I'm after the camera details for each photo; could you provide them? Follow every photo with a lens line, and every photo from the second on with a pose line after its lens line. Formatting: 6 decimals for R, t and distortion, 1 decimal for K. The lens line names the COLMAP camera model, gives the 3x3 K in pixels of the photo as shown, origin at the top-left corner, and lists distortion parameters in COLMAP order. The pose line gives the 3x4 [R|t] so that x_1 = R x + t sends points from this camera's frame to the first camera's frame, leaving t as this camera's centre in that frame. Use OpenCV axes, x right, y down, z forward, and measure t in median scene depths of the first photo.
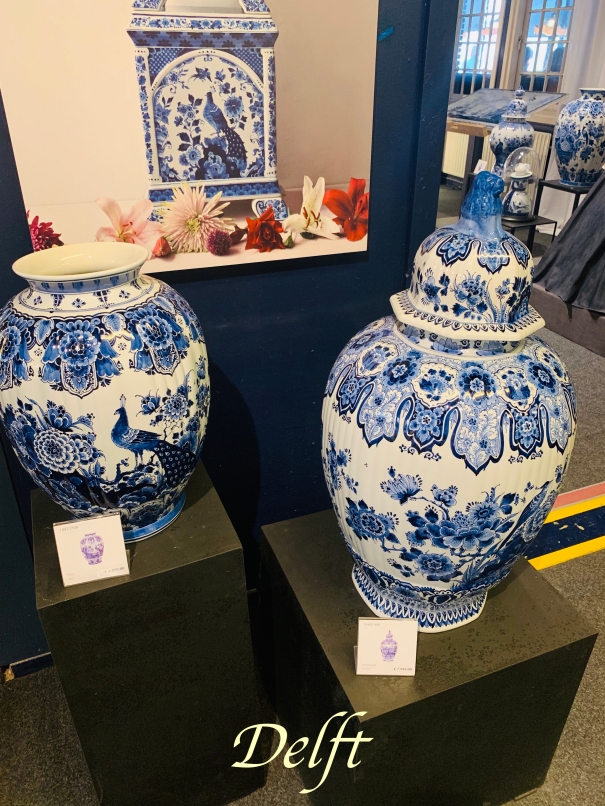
lens RADIAL K [[615.0, 0, 302.4], [0, 615.0, 404.3], [0, 0, 1]] dist [-0.003210, -0.002670]
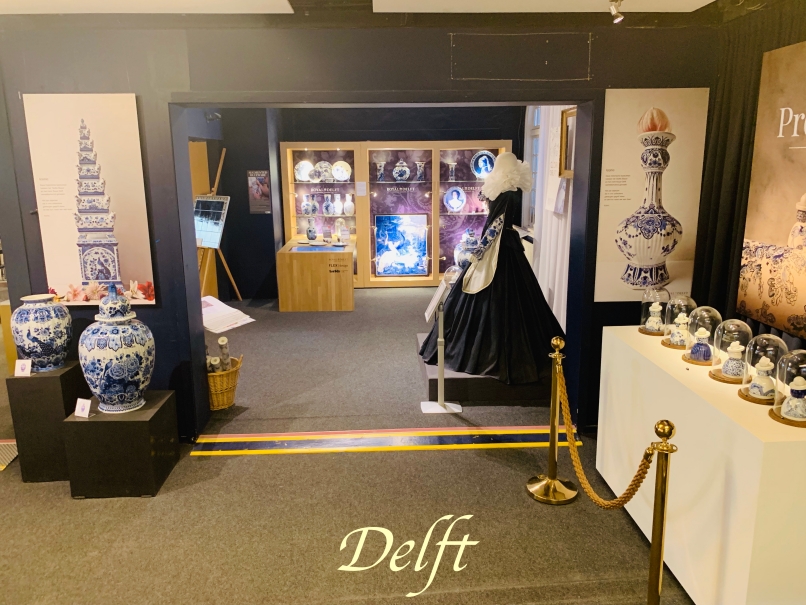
lens RADIAL K [[615.0, 0, 403.8], [0, 615.0, 302.8], [0, 0, 1]] dist [-0.003210, -0.002670]
pose [[0.942699, 0.058194, -0.328531, 2.744455], [-0.151876, 0.951586, -0.267243, 0.442680], [0.297073, 0.301825, 0.905897, -1.667432]]
